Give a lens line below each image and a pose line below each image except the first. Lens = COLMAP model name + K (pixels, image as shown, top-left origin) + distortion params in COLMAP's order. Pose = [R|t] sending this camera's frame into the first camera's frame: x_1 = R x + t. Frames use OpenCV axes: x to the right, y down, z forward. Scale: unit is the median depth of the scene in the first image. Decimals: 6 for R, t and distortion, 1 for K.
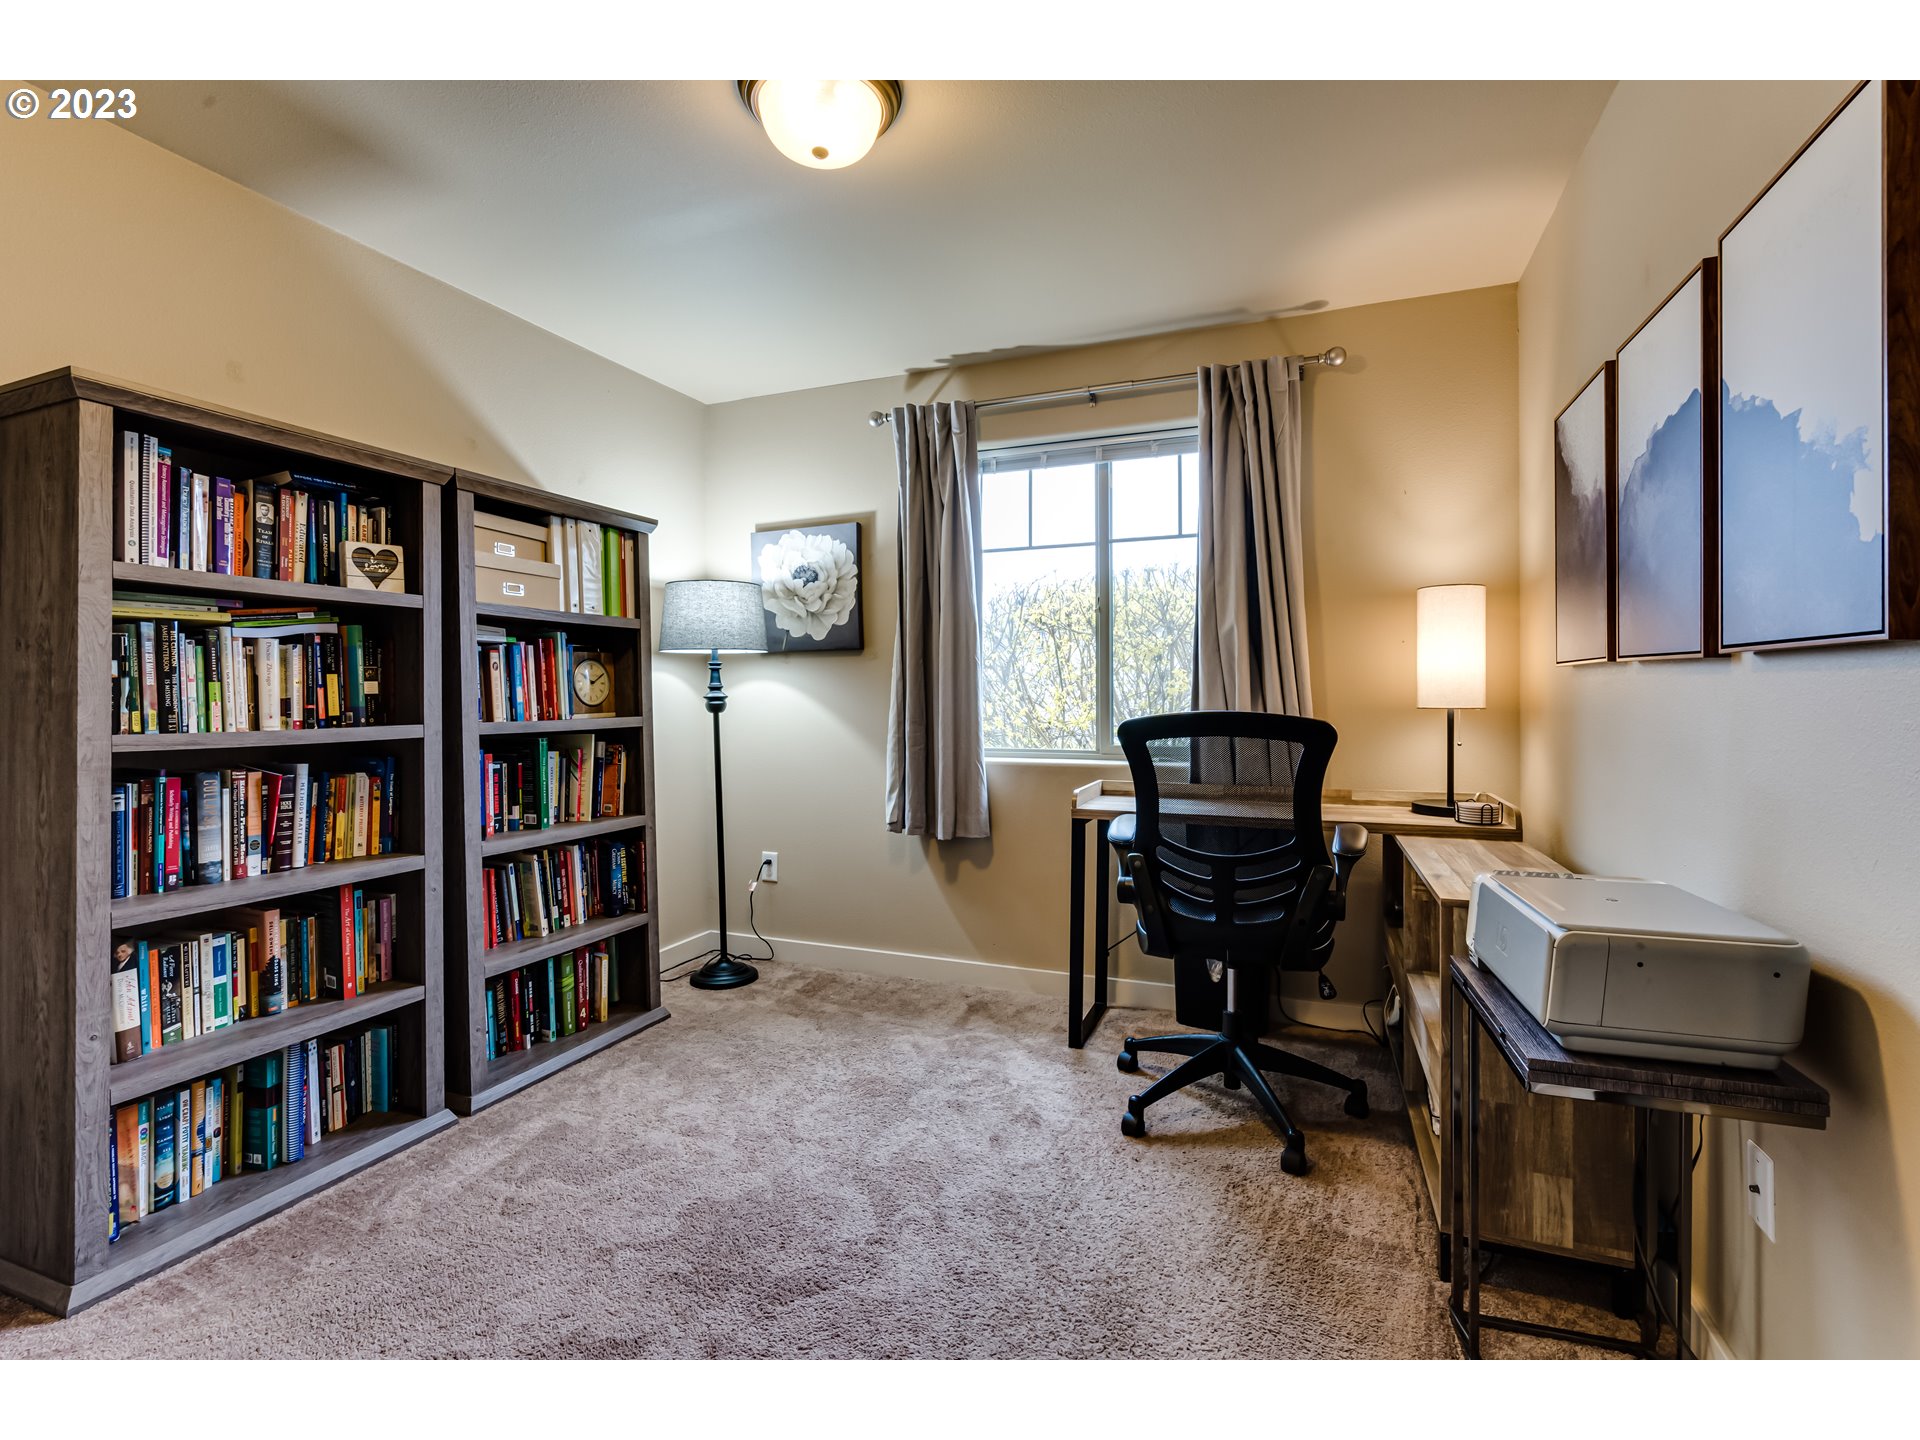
lens RADIAL K [[933.1, 0, 914.3], [0, 933.1, 719.1], [0, 0, 1]] dist [-0.001551, 0.001855]
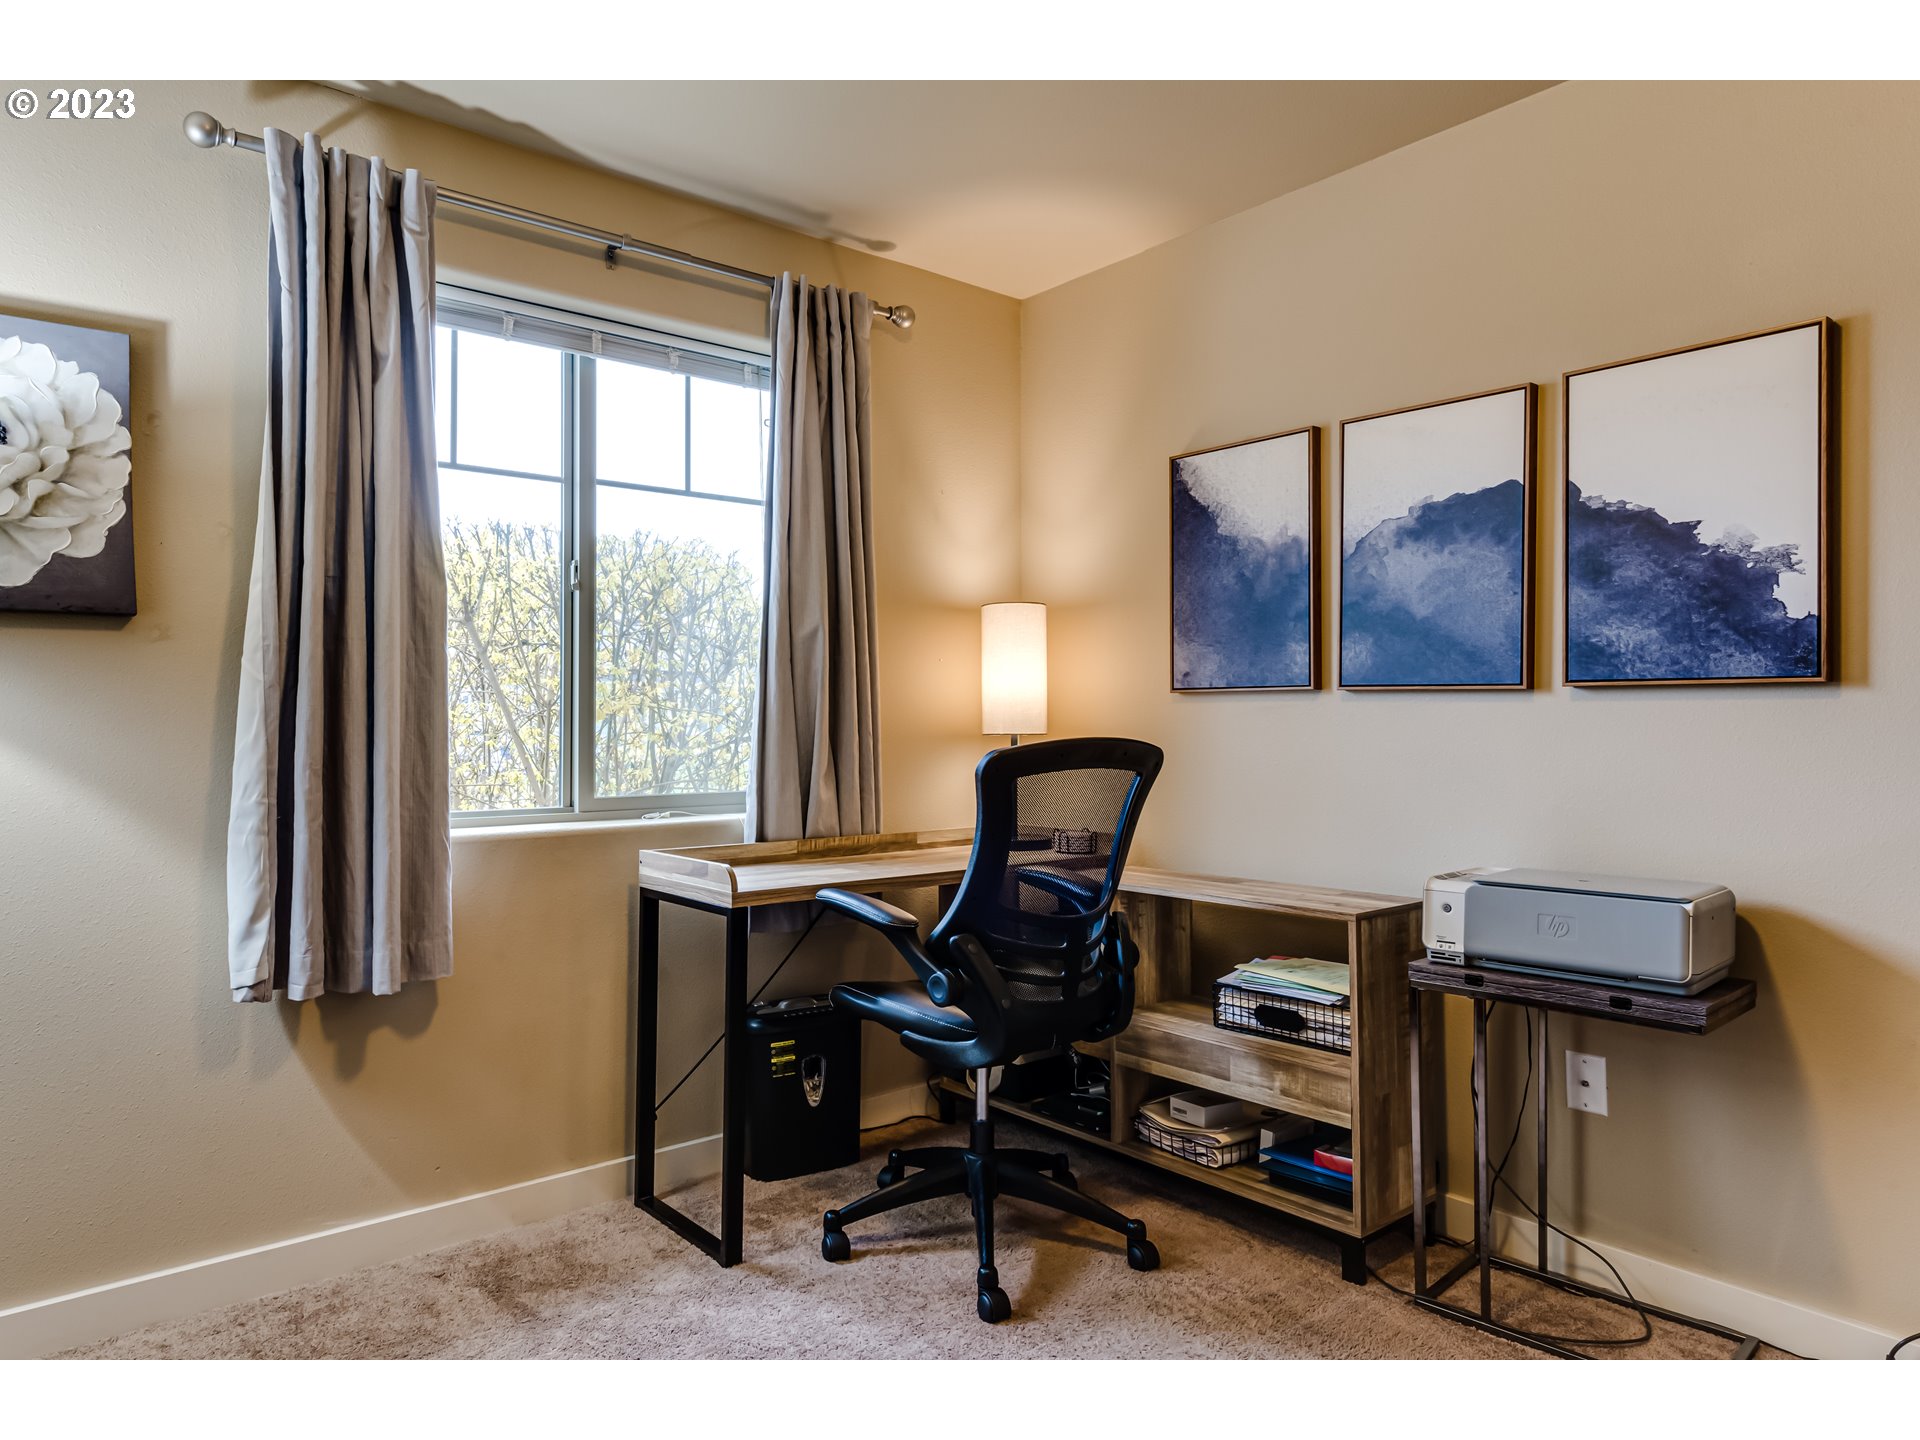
lens RADIAL K [[1232.2, 0, 959.5], [0, 1232.2, 728.4], [0, 0, 1]] dist [0.021299, 0.000384]
pose [[0.453472, -0.001676, 0.891269, -0.438618], [0.023014, 0.999687, -0.009830, -0.005558], [-0.890974, 0.024969, 0.453368, 0.390983]]
